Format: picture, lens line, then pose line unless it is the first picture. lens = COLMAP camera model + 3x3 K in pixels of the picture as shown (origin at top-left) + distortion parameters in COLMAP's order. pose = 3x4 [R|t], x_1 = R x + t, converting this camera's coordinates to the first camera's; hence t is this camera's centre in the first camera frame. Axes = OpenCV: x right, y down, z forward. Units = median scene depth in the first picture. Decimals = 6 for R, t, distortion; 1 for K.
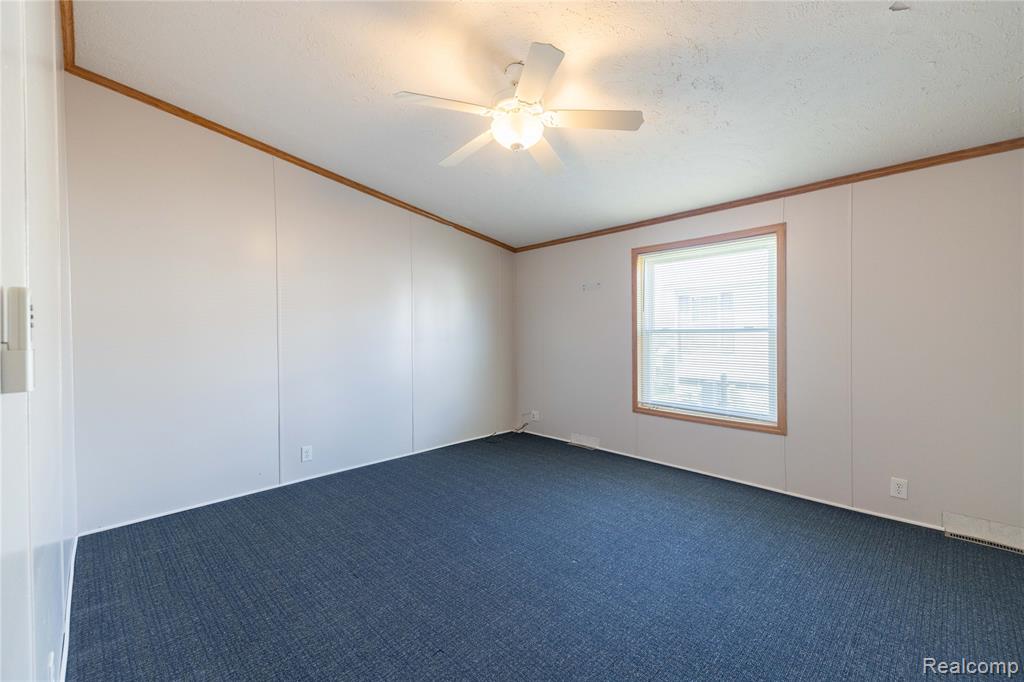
lens RADIAL K [[415.7, 0, 511.5], [0, 415.7, 338.0], [0, 0, 1]] dist [0.041461, -0.013753]
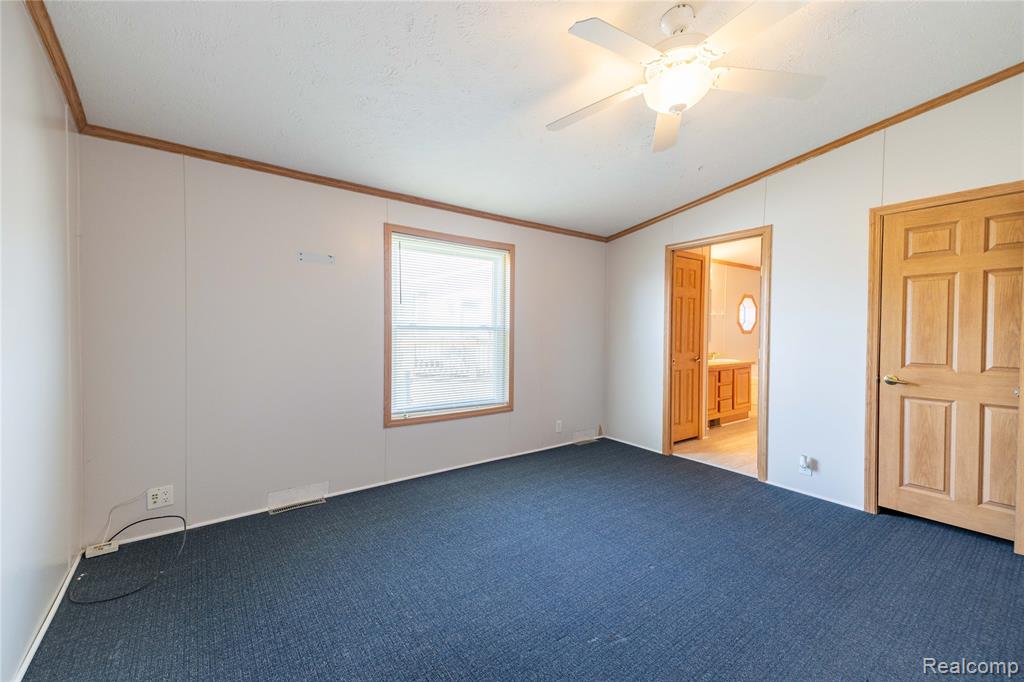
lens RADIAL K [[415.7, 0, 508.4], [0, 415.7, 339.1], [0, 0, 1]] dist [0.041461, -0.013753]
pose [[0.126659, -0.017340, 0.991795, -0.531834], [-0.003303, 0.999834, 0.017902, -0.009298], [-0.991941, -0.005544, 0.126581, 0.748992]]
